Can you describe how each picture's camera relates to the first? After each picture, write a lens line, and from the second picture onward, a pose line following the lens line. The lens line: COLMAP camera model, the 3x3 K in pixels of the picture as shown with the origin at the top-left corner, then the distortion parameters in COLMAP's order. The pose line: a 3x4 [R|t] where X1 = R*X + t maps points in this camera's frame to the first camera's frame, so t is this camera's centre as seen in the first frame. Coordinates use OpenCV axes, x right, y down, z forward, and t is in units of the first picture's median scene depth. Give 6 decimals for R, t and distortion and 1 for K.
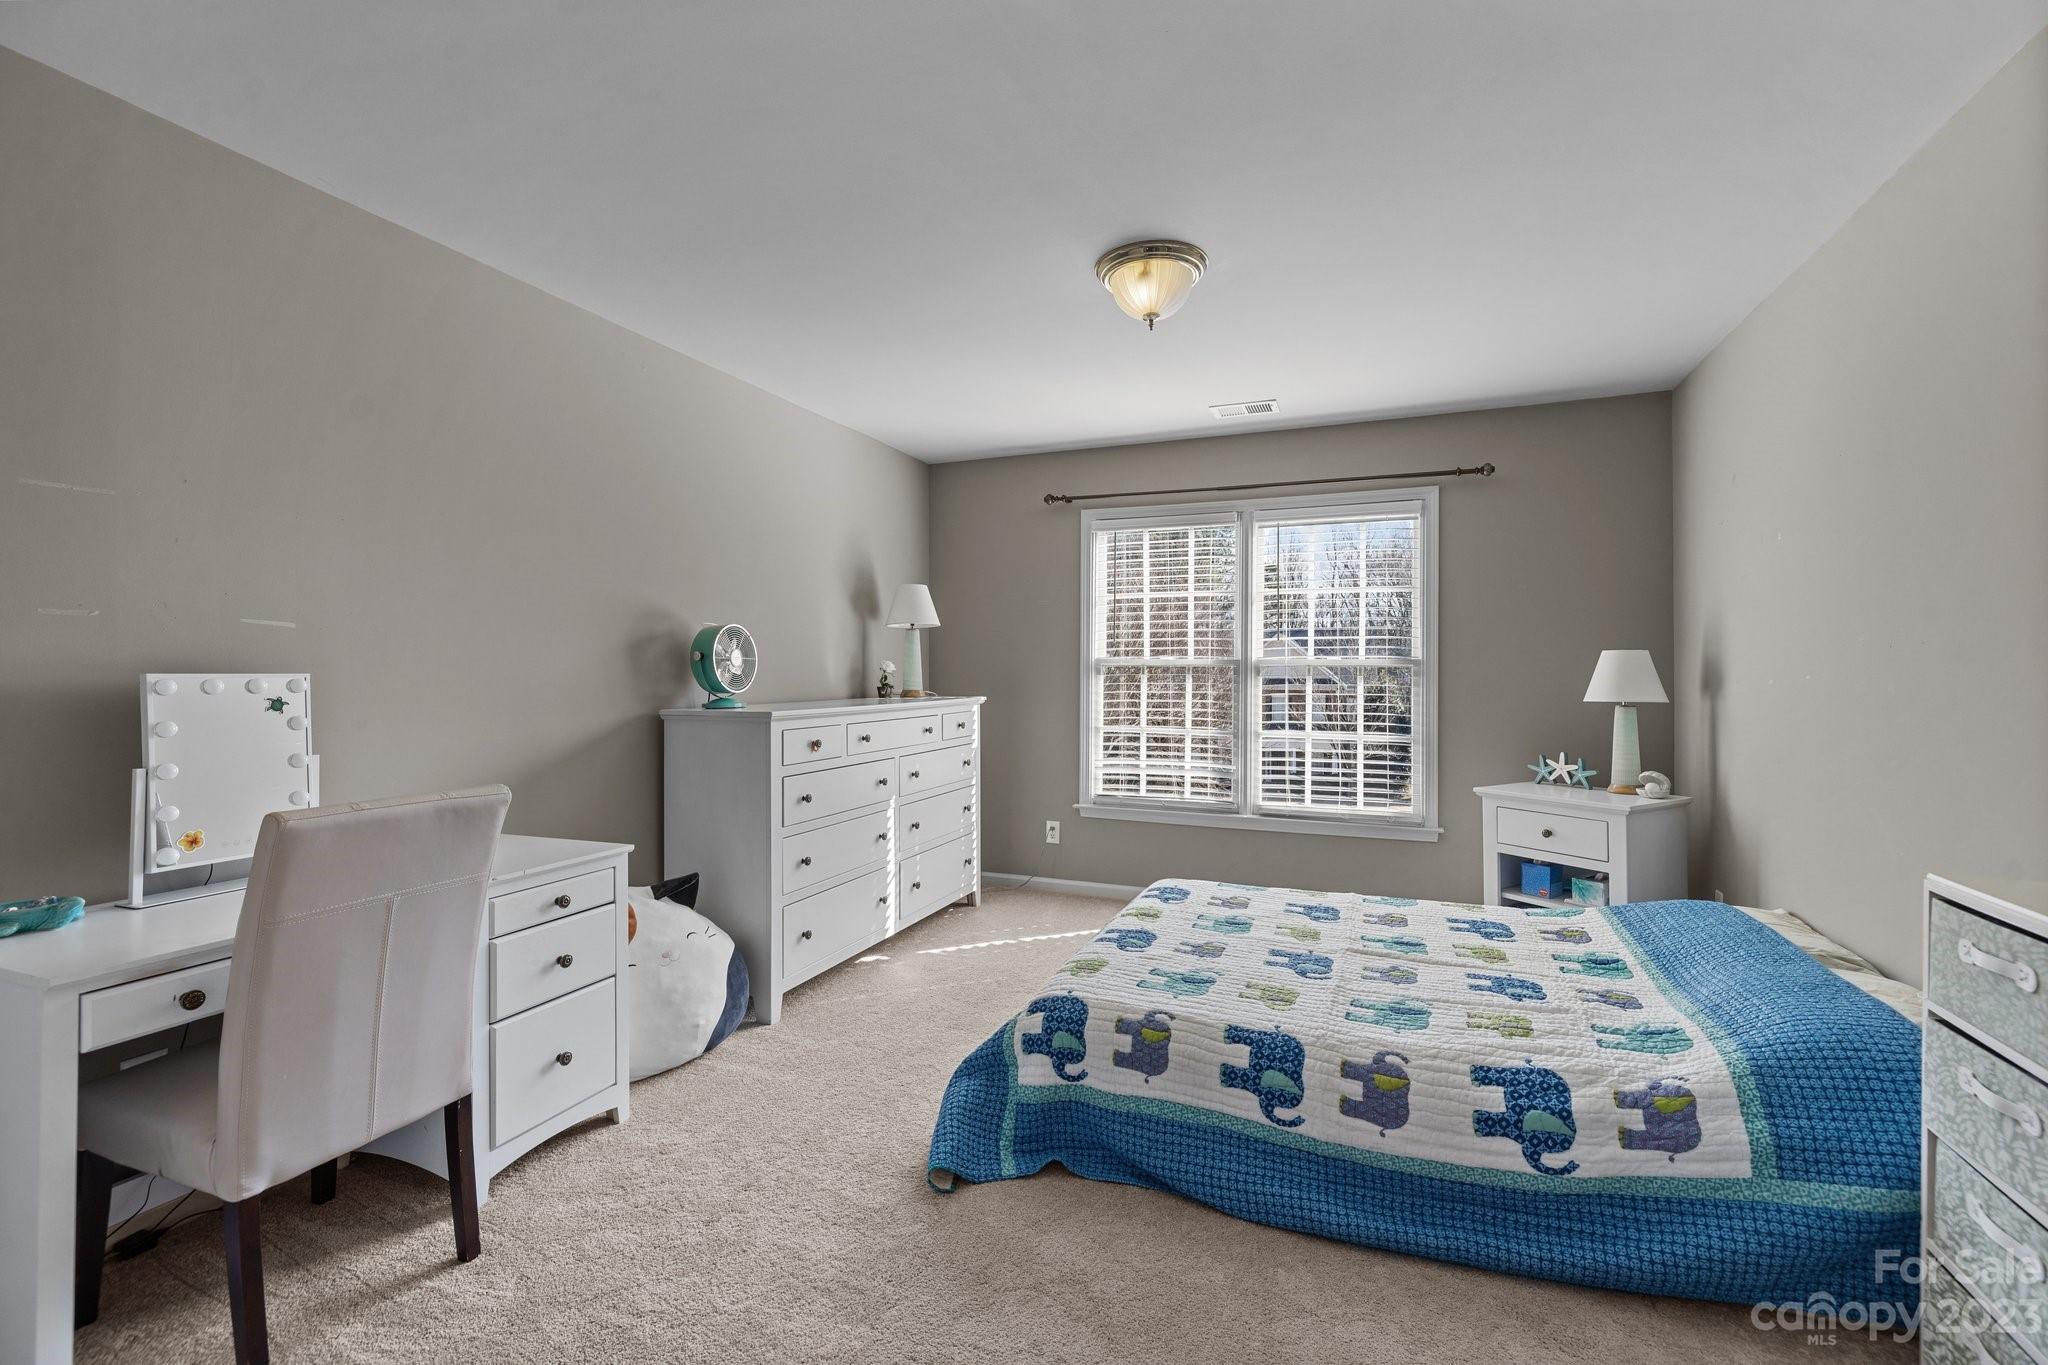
lens RADIAL K [[876.1, 0, 1023.5], [0, 876.1, 672.7], [0, 0, 1]] dist [0.001329, 0.000080]
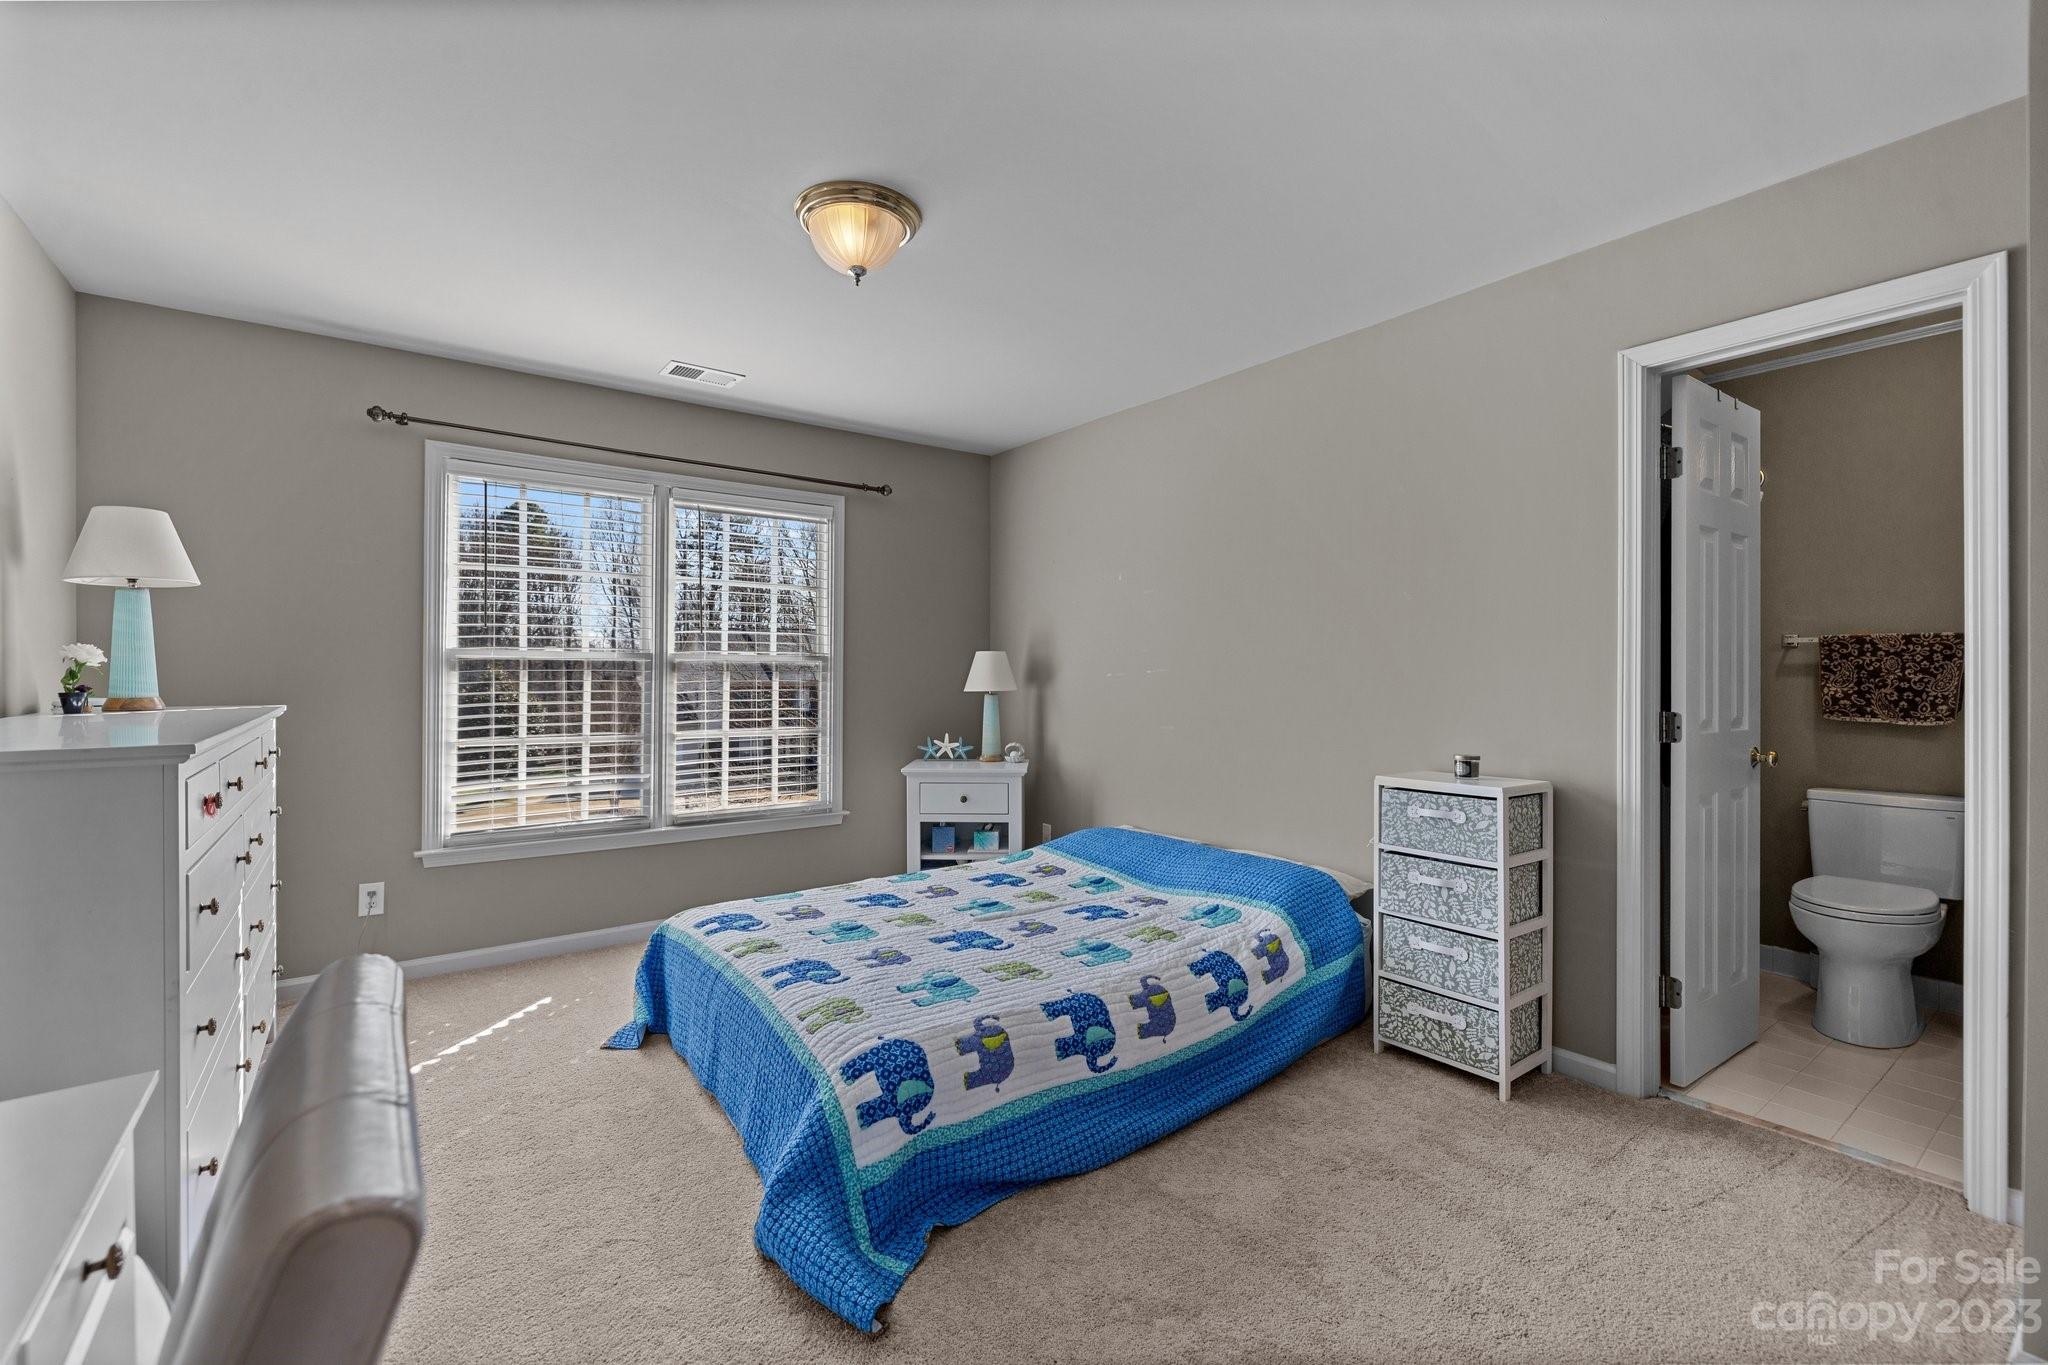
lens RADIAL K [[876.1, 0, 1021.4], [0, 876.1, 679.7], [0, 0, 1]] dist [0.001329, 0.000080]
pose [[0.516754, -0.009142, 0.856085, -0.412188], [-0.001141, 0.999935, 0.011367, 0.001729], [-0.856133, -0.006851, 0.516709, 0.296739]]
